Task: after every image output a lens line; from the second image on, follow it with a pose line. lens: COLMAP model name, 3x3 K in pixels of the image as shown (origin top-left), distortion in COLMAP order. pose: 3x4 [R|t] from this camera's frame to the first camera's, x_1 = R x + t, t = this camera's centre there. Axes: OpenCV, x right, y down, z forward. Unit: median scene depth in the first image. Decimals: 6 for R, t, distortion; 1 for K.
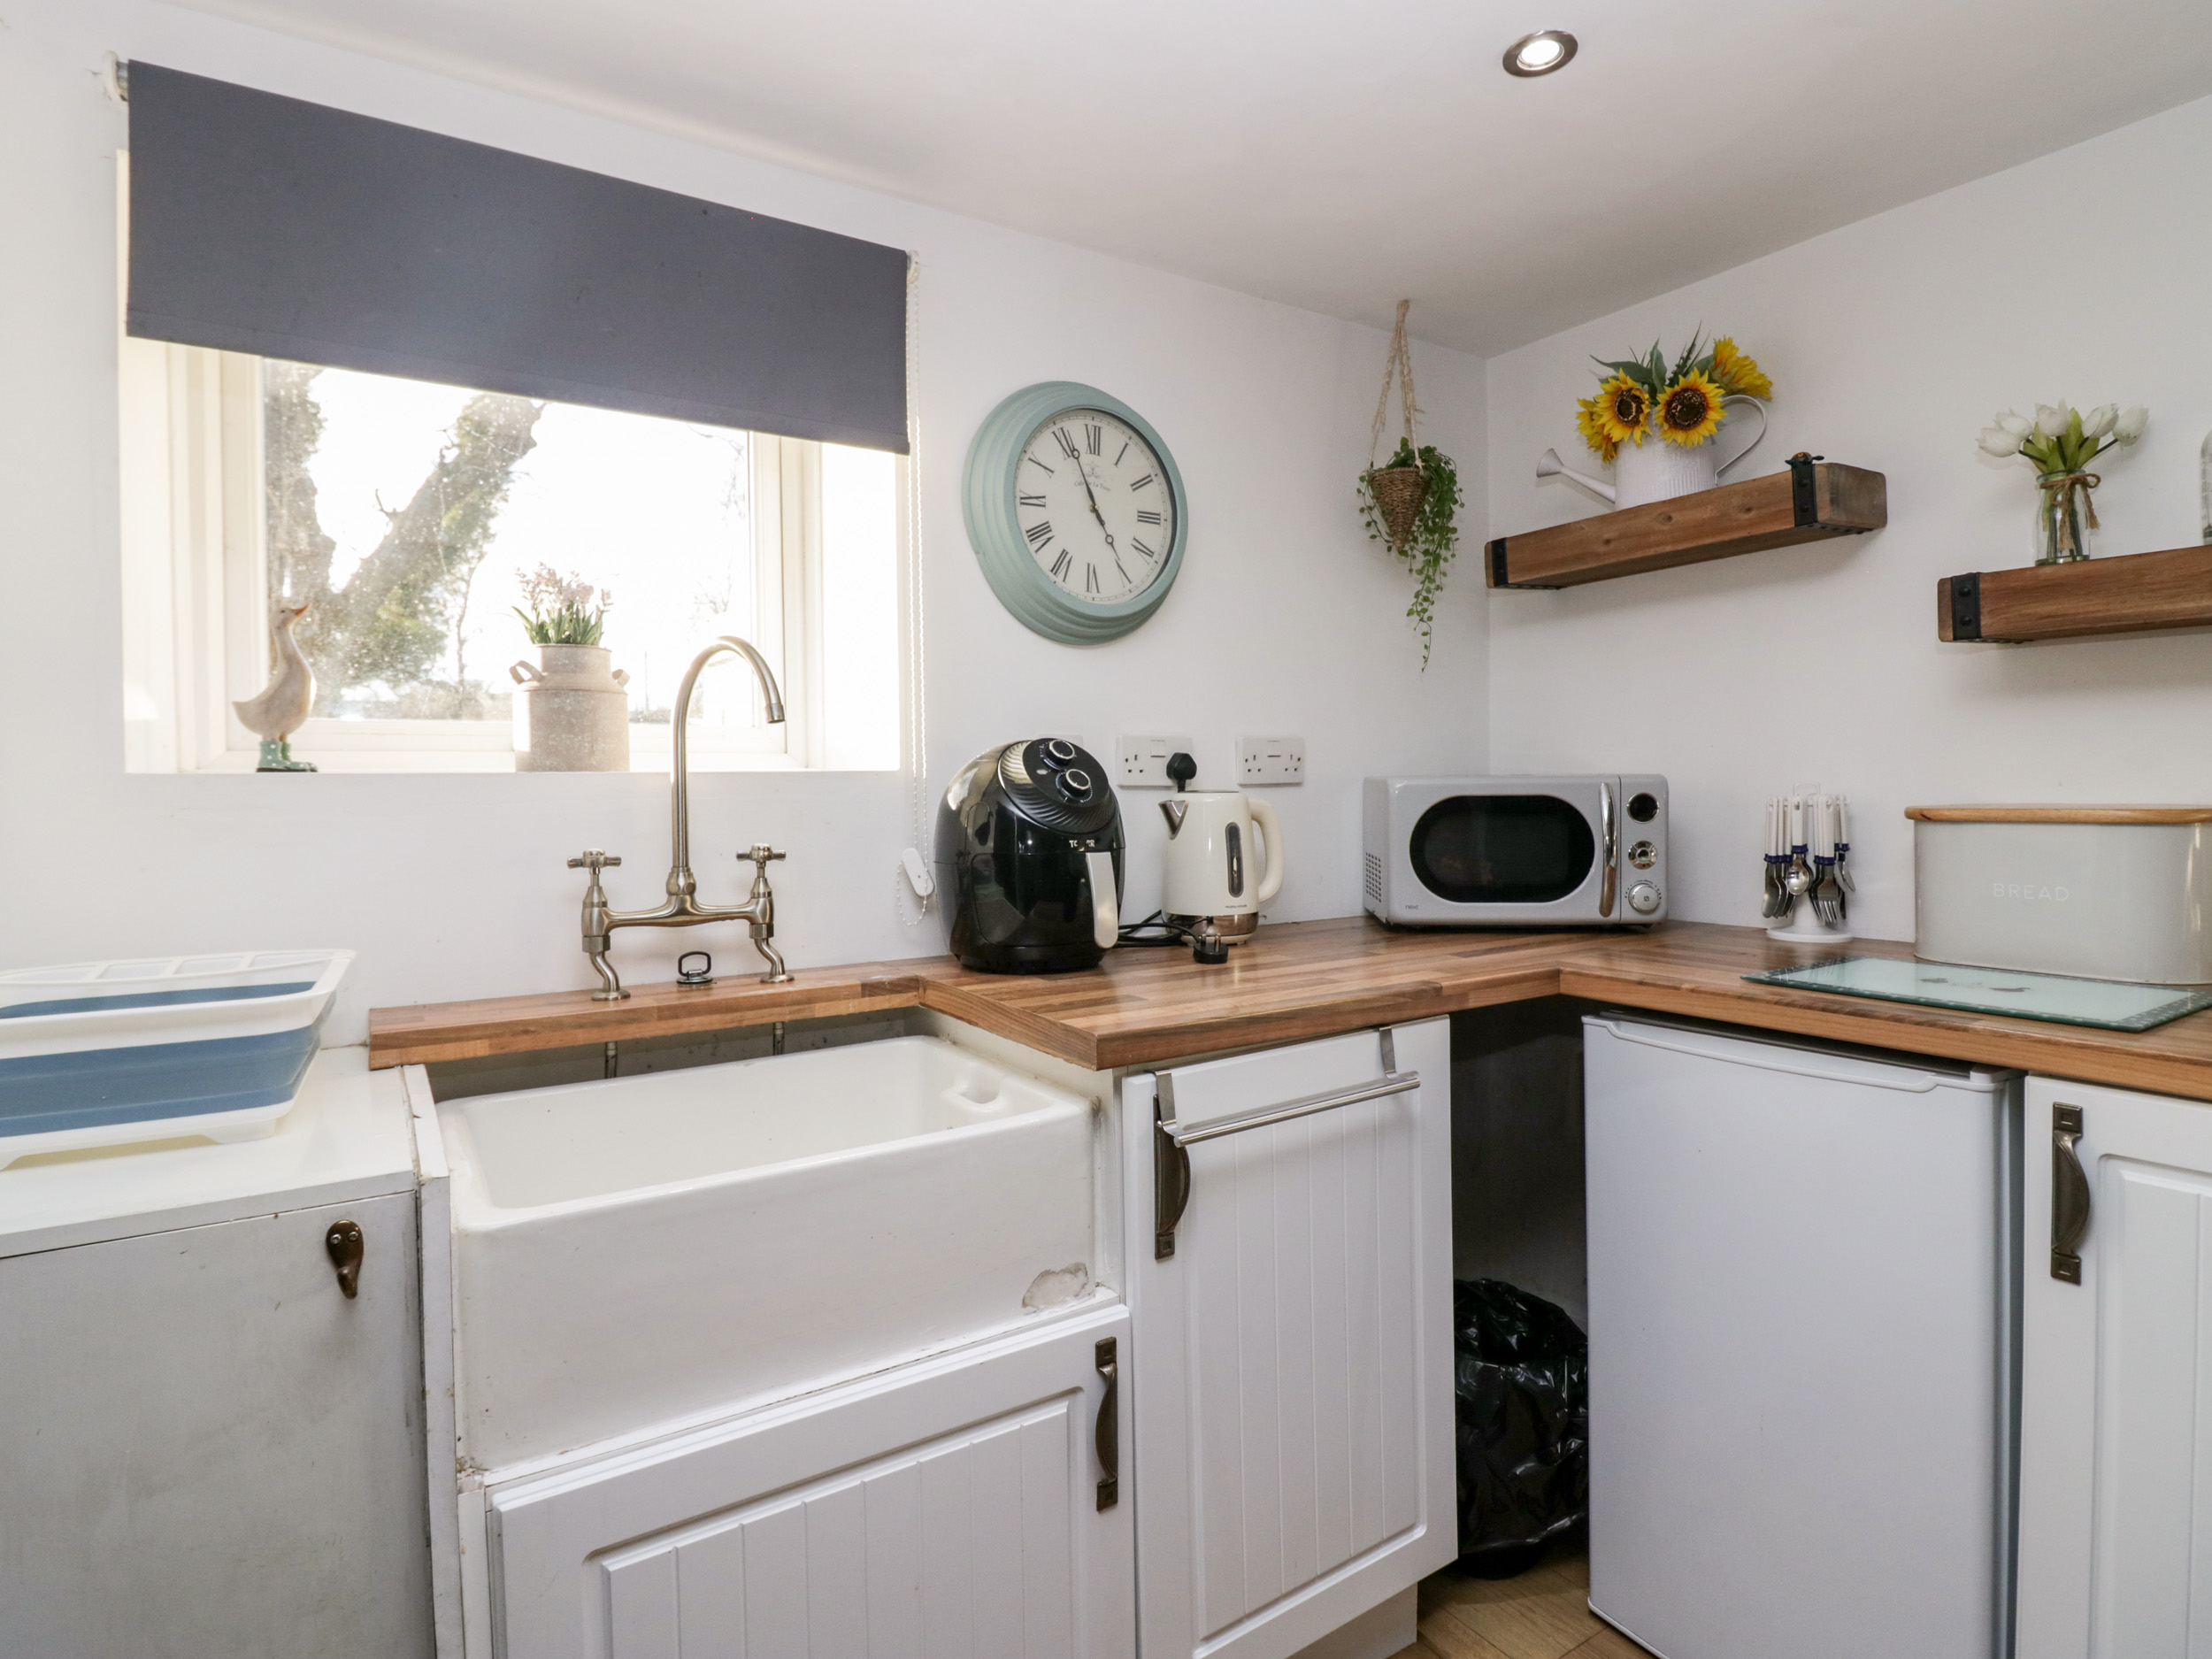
lens RADIAL K [[1156.9, 0, 1126.7], [0, 1156.9, 799.7], [0, 0, 1]] dist [-0.002994, -0.011023]
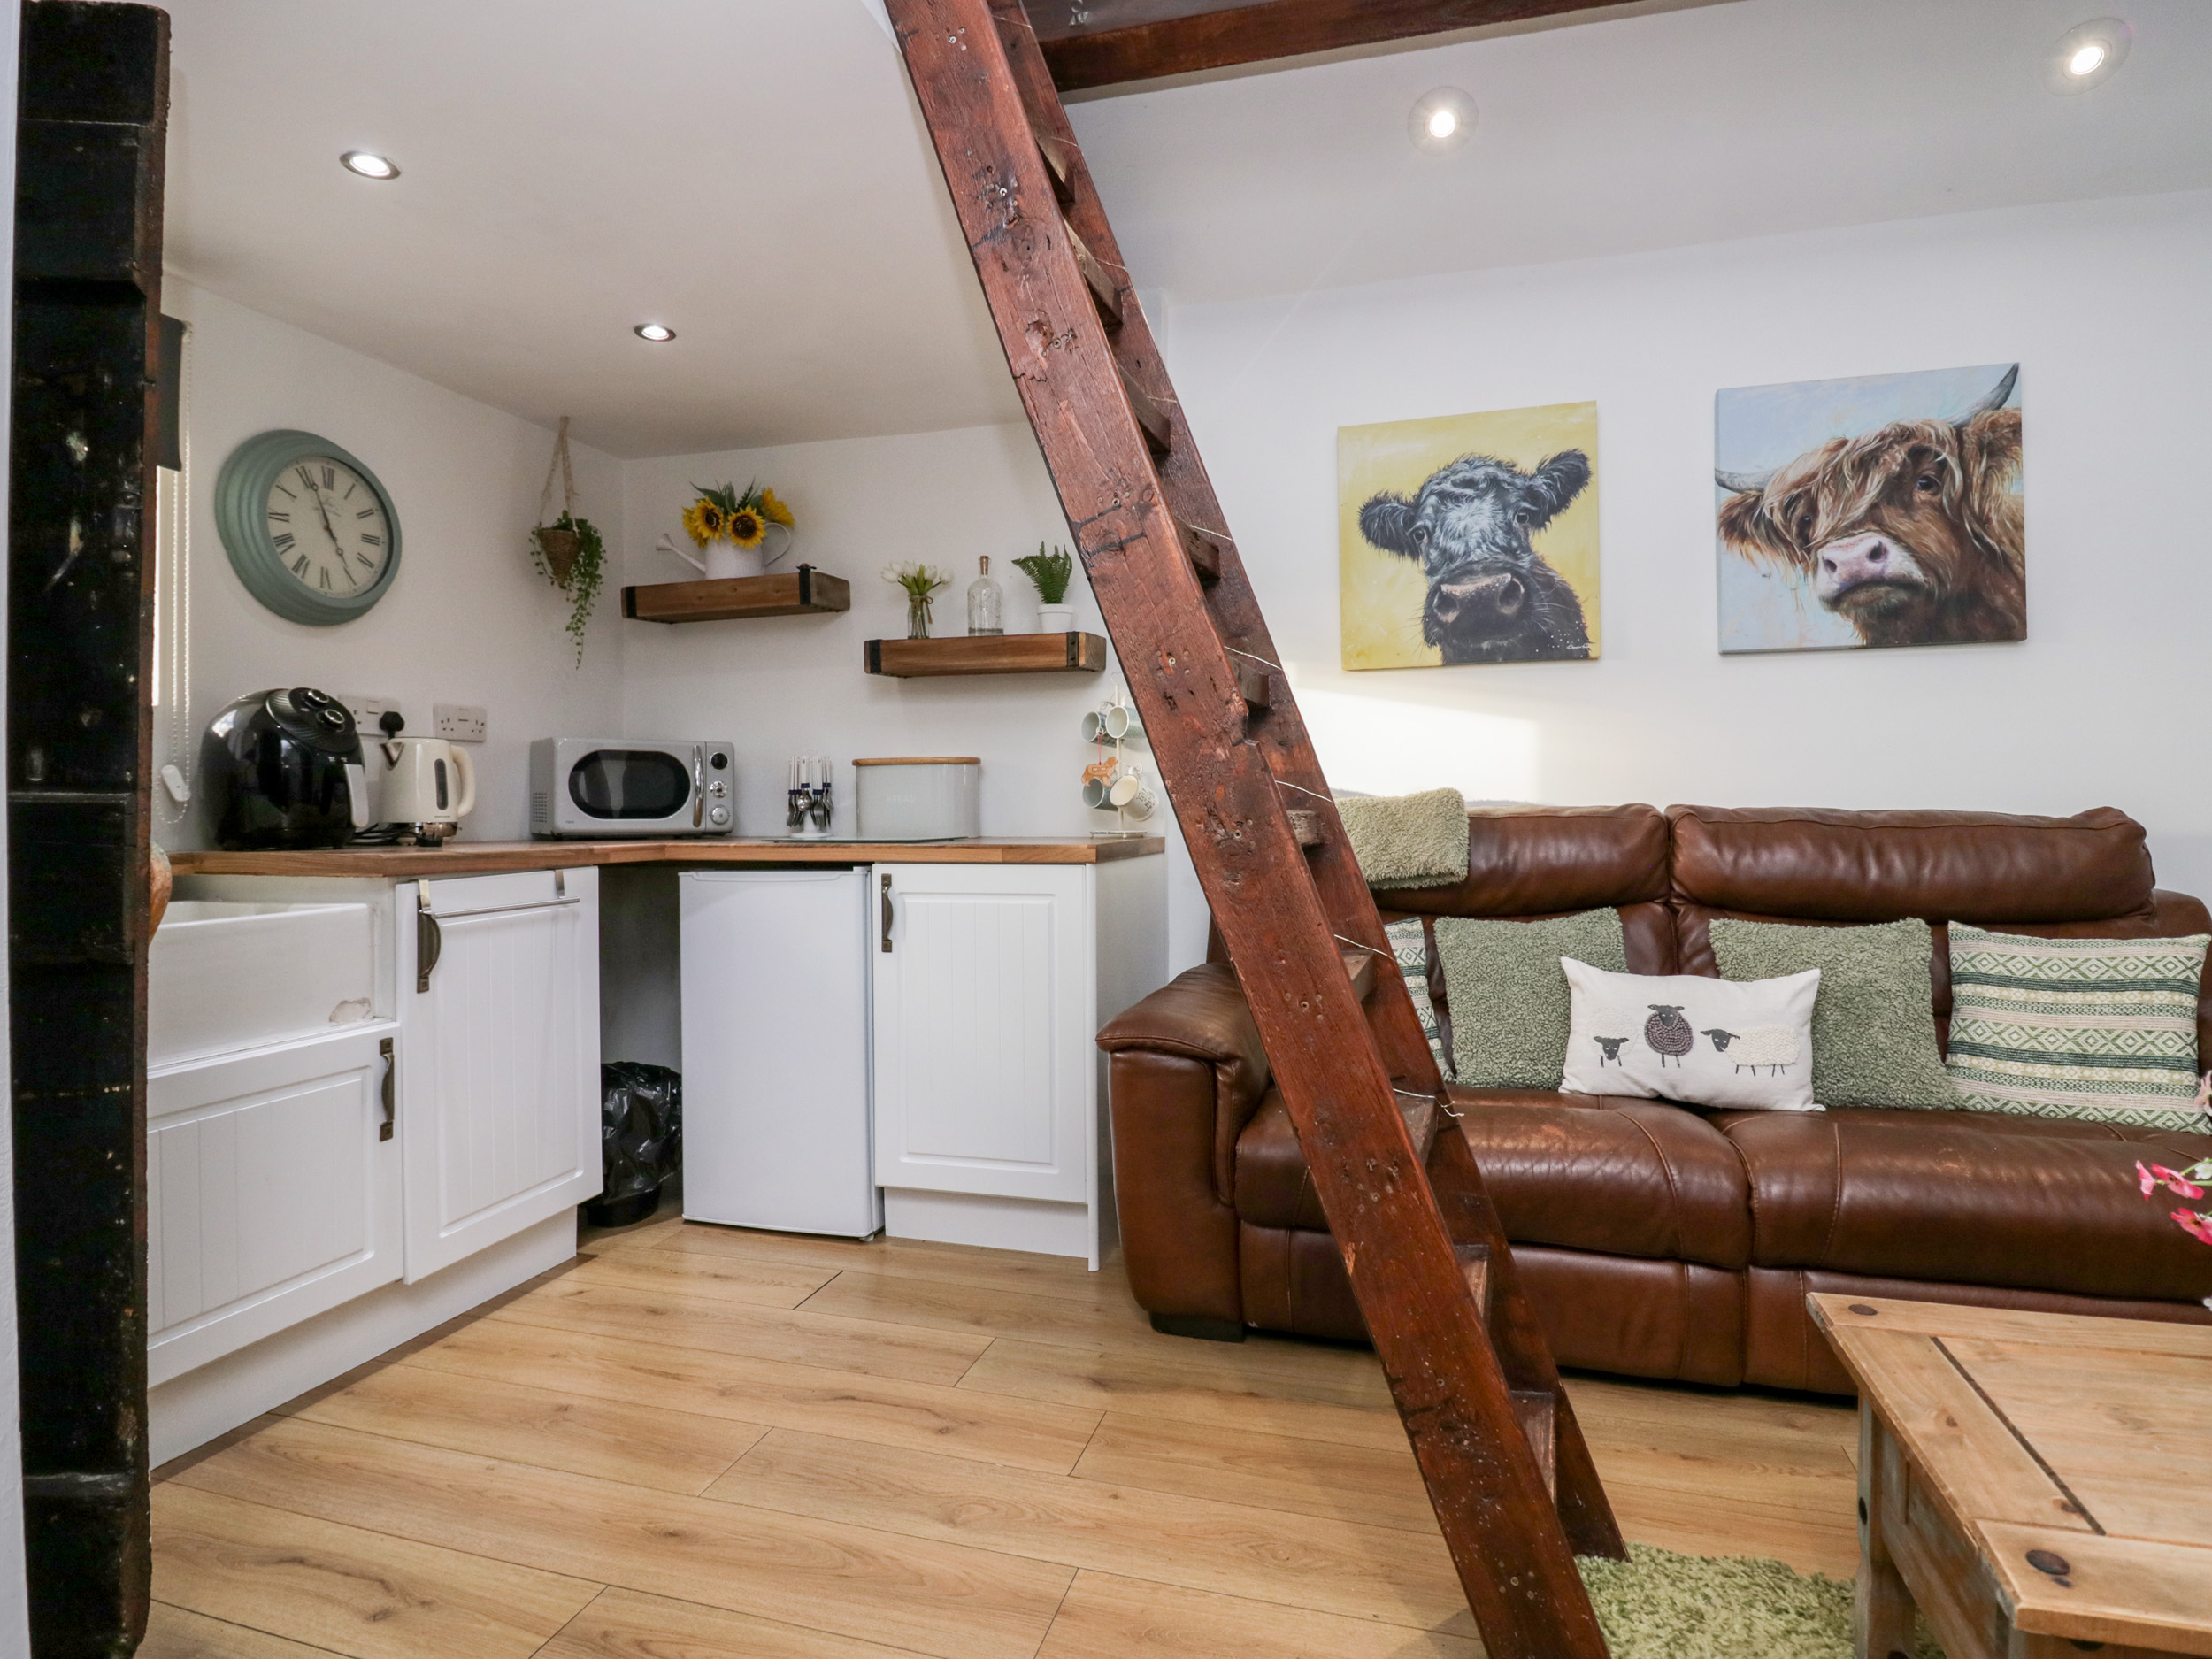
lens RADIAL K [[1156.9, 0, 1122.1], [0, 1156.9, 806.0], [0, 0, 1]] dist [-0.002994, -0.011023]
pose [[0.757264, 0.010754, 0.653021, -0.207812], [0.003446, 0.999785, -0.020462, 0.112846], [-0.653100, 0.017745, 0.757063, -0.663431]]
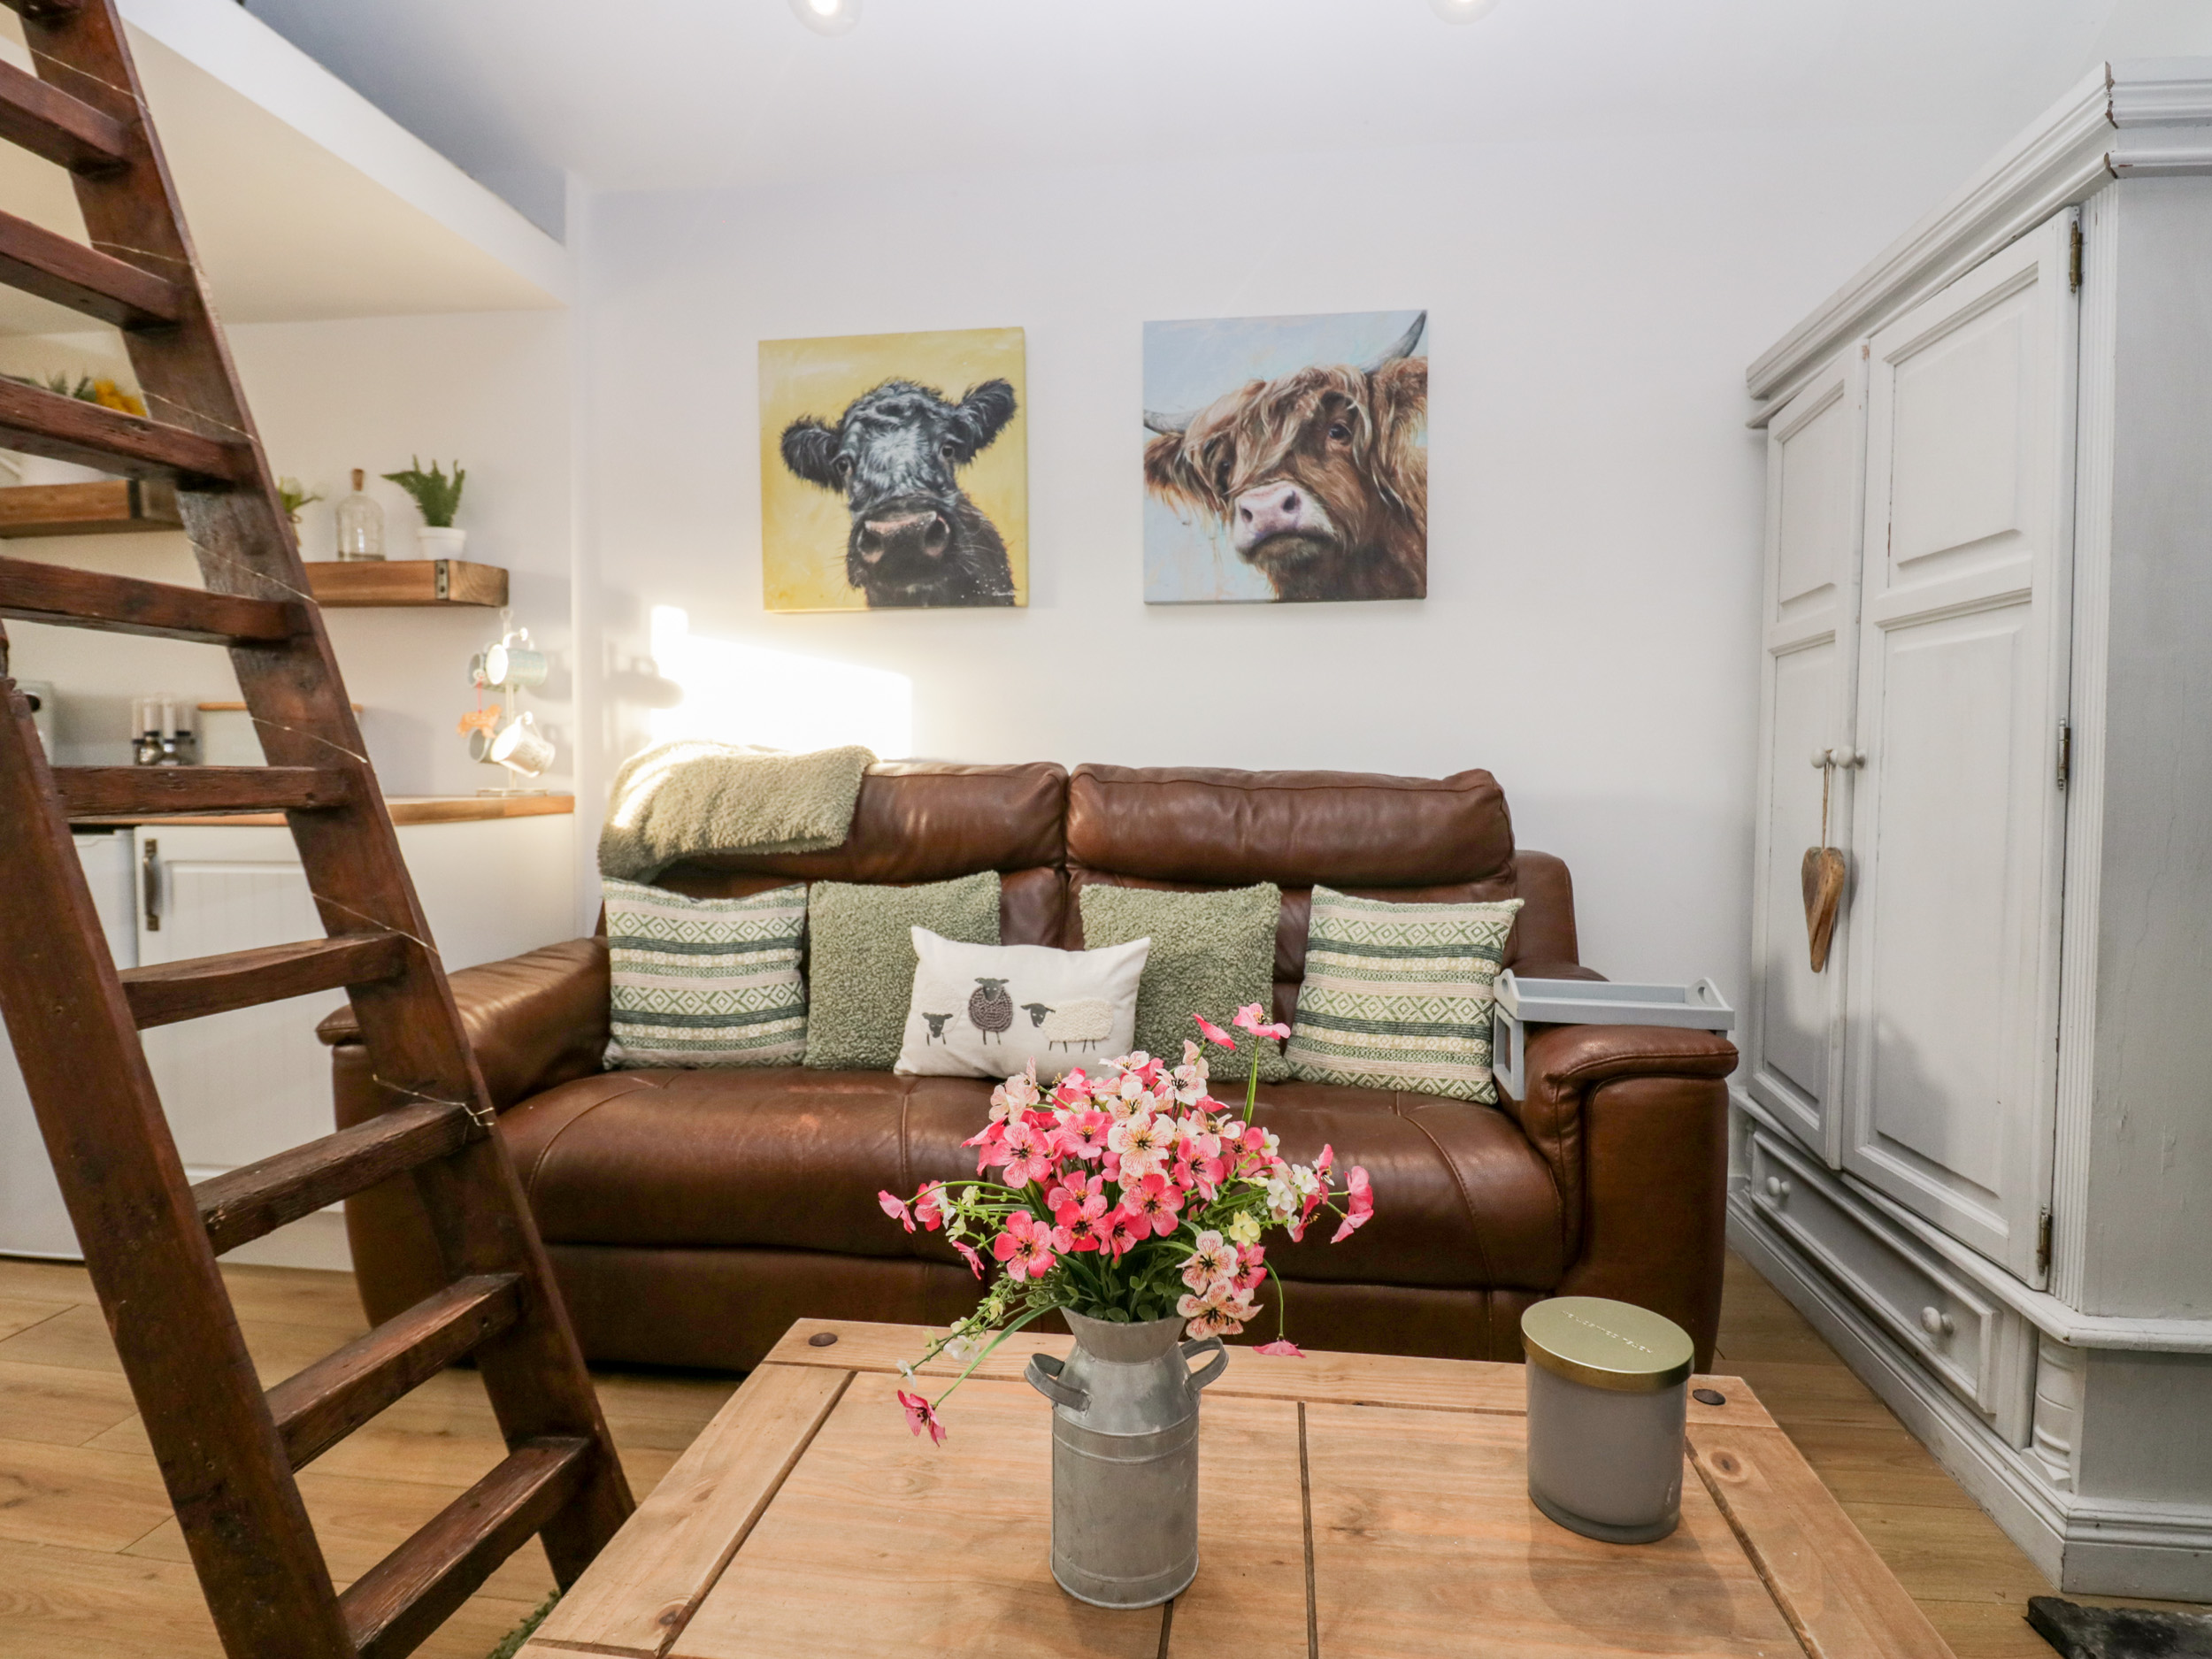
lens RADIAL K [[1156.9, 0, 1120.8], [0, 1156.9, 817.2], [0, 0, 1]] dist [-0.002994, -0.011023]
pose [[0.641798, -0.016099, 0.766705, 0.244394], [-0.001553, 0.999750, 0.022292, 0.116625], [-0.766872, -0.015498, 0.641613, -0.936898]]
